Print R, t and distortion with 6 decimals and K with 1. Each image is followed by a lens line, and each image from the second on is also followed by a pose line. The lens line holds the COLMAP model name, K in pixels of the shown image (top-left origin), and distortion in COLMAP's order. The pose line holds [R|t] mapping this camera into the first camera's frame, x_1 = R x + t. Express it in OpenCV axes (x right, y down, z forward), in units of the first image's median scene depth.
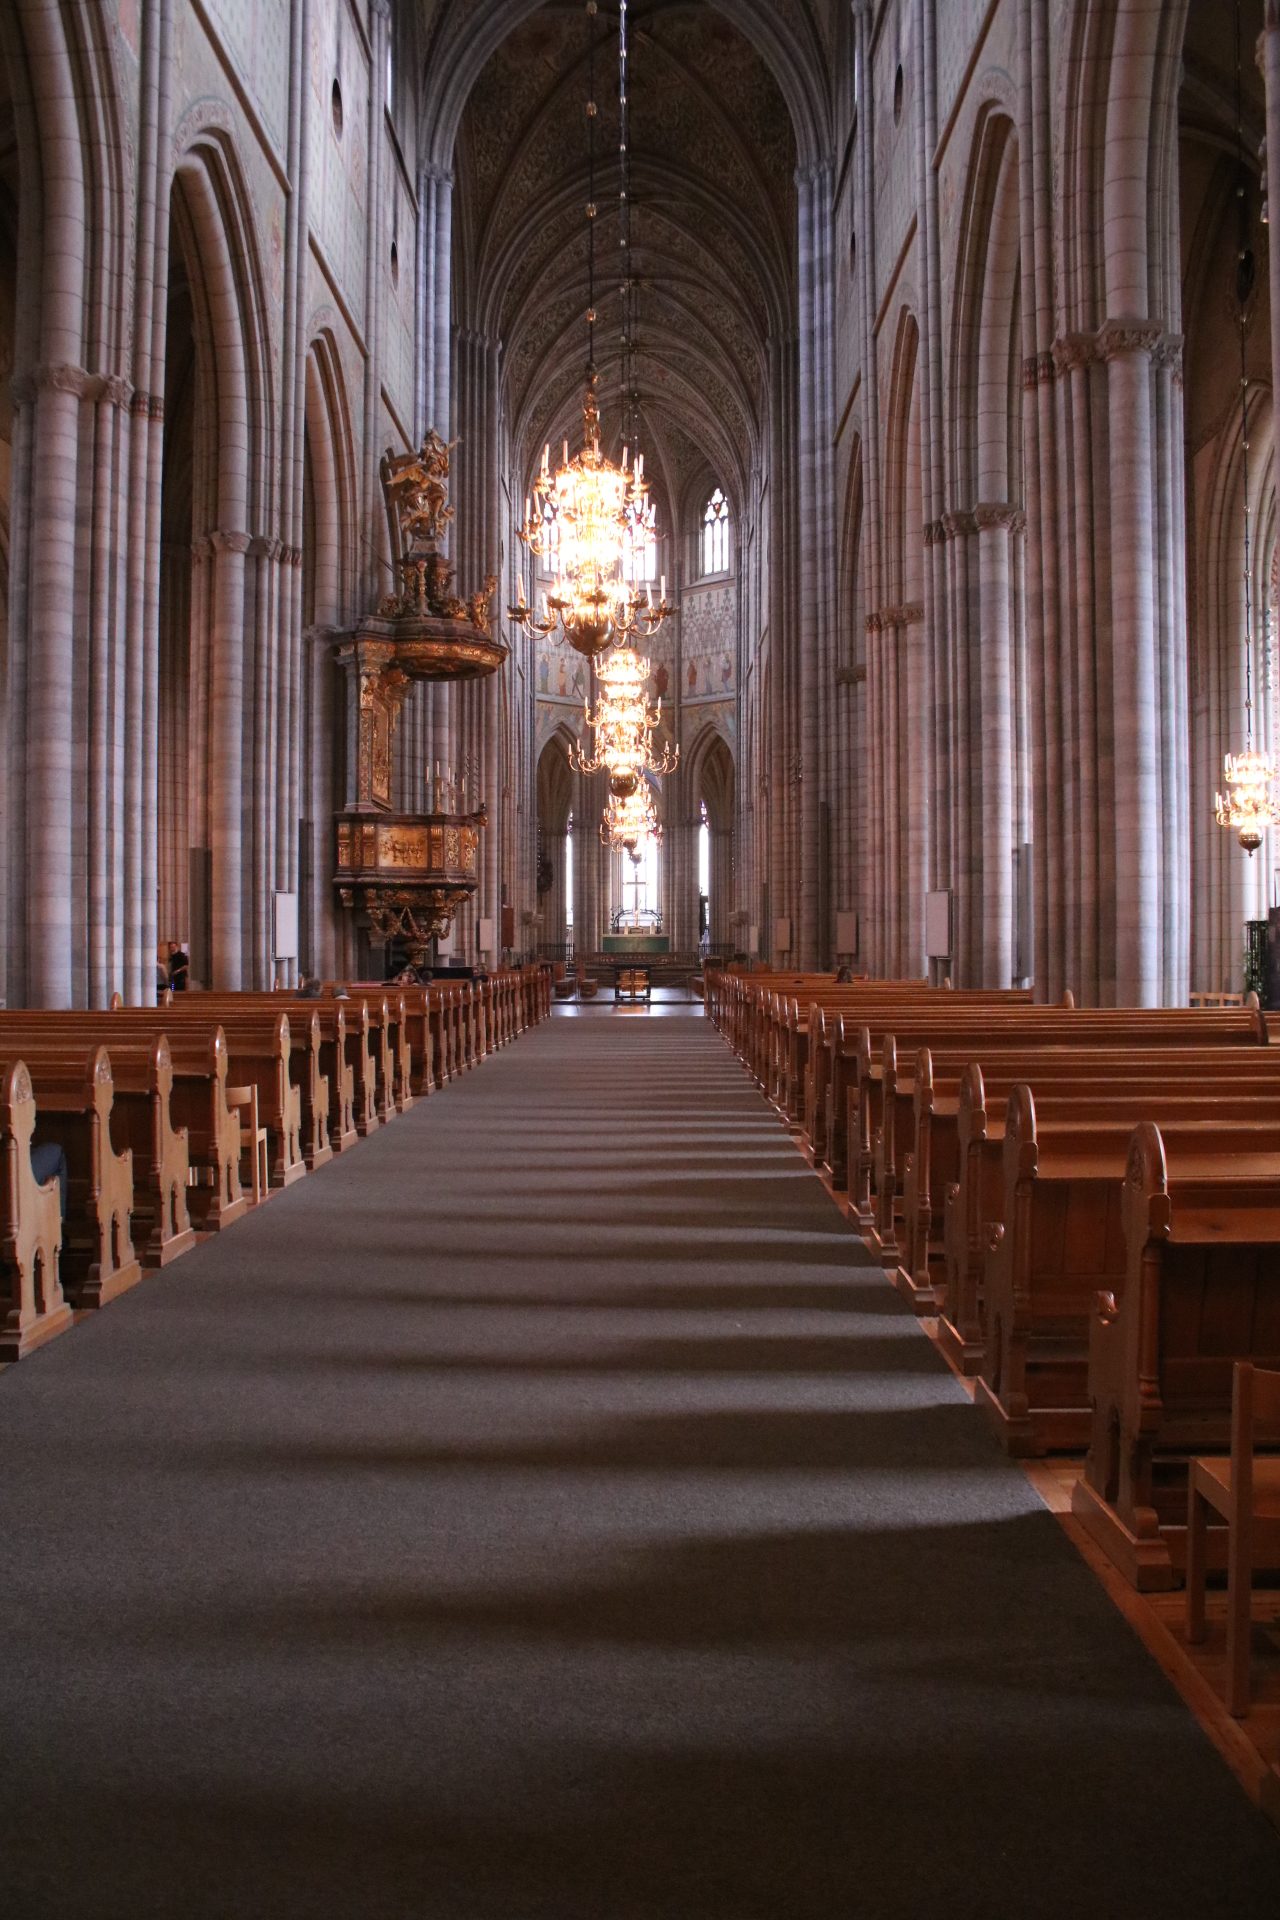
lens RADIAL K [[1522.1, 0, 640.0], [0, 1522.1, 960.0], [0, 0, 1]] dist [-0.207618, 0.005475]
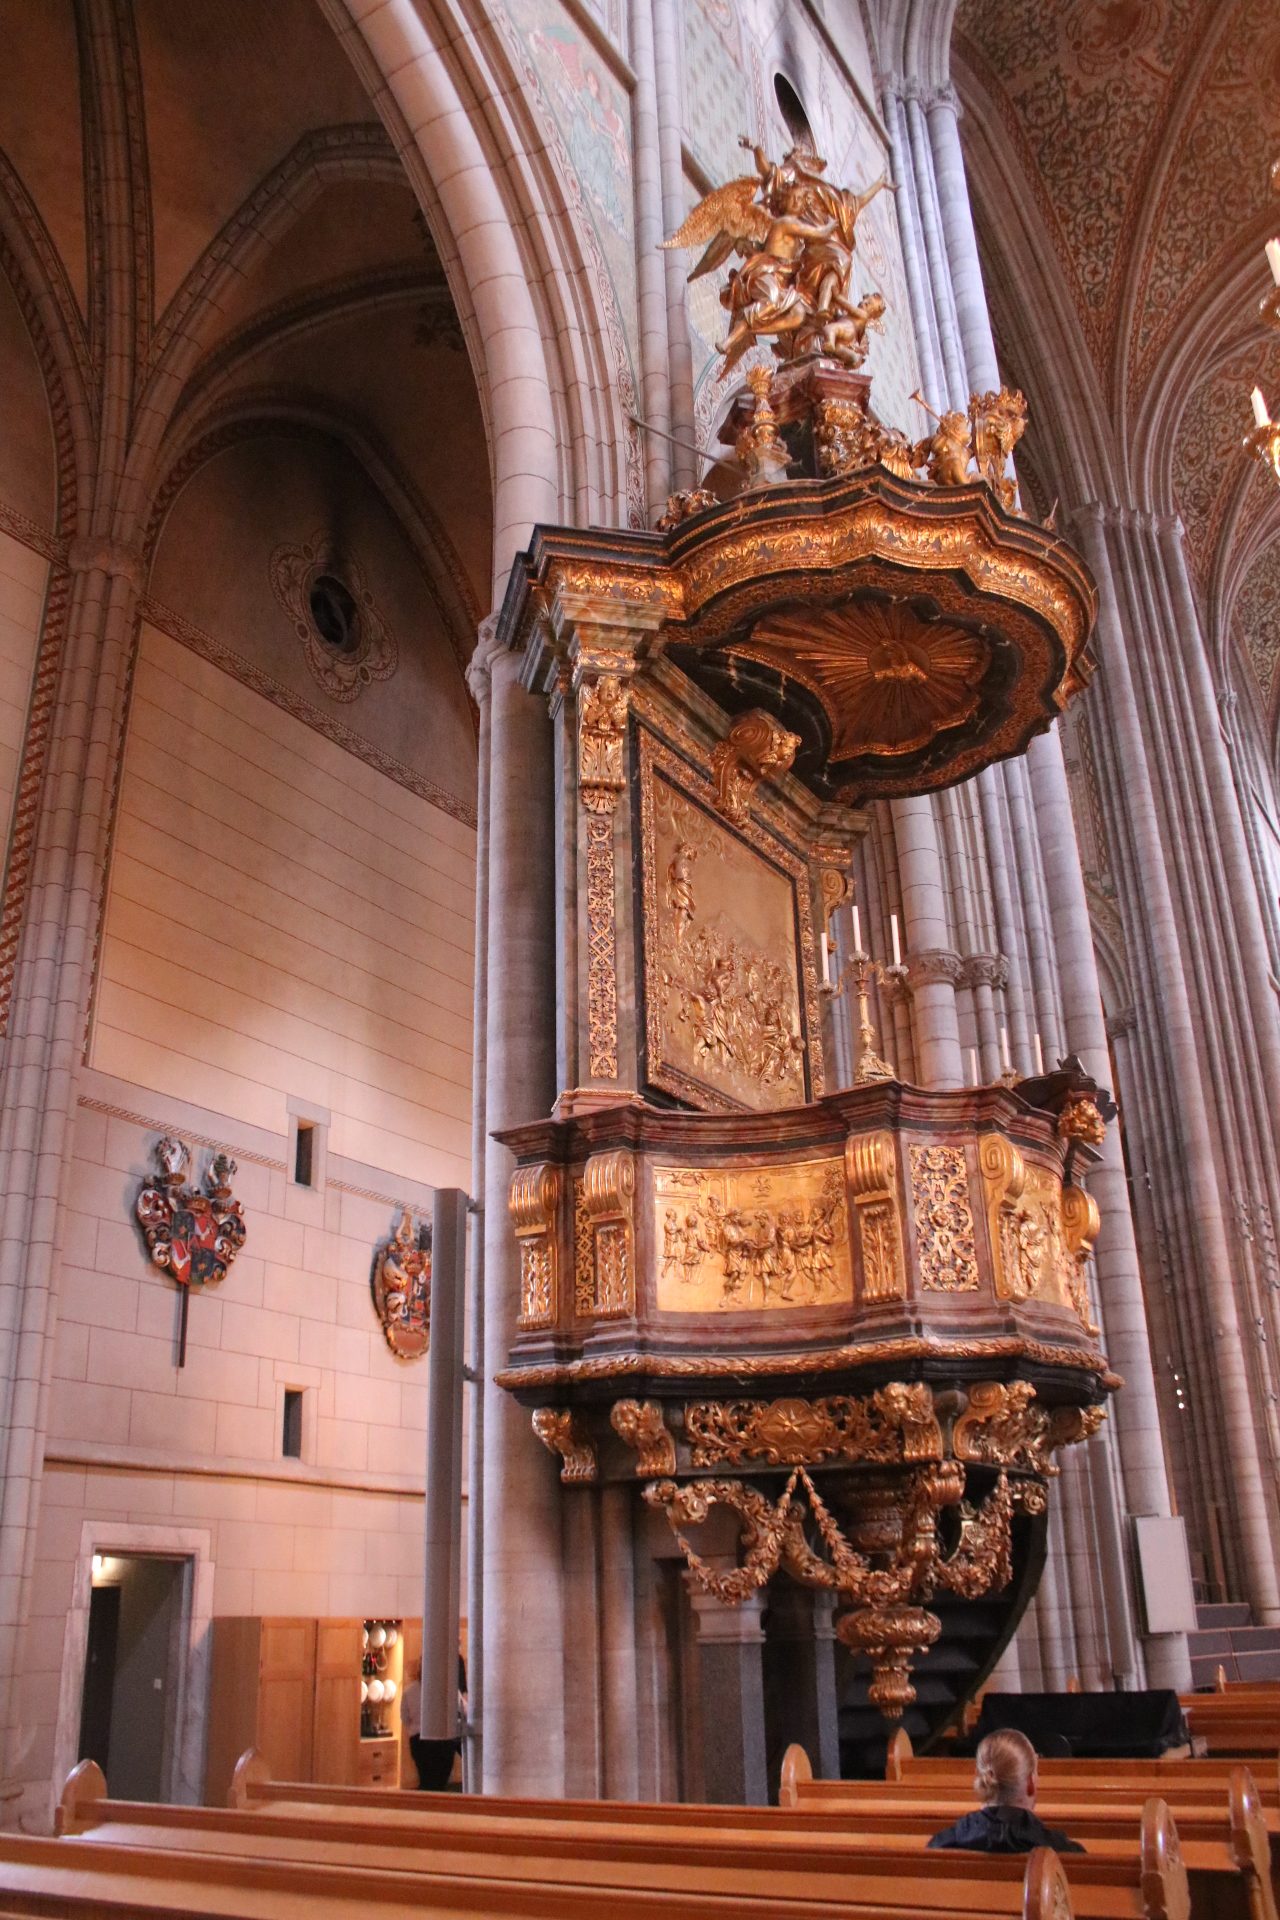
lens RADIAL K [[1476.2, 0, 711.1], [0, 1476.2, 1048.0], [0, 0, 1]] dist [-0.130099, 0.091710]
pose [[0.852179, -0.209988, -0.479265, -0.033566], [0.022737, 0.929935, -0.367020, -0.010828], [0.522756, 0.301870, 0.797246, 0.779340]]
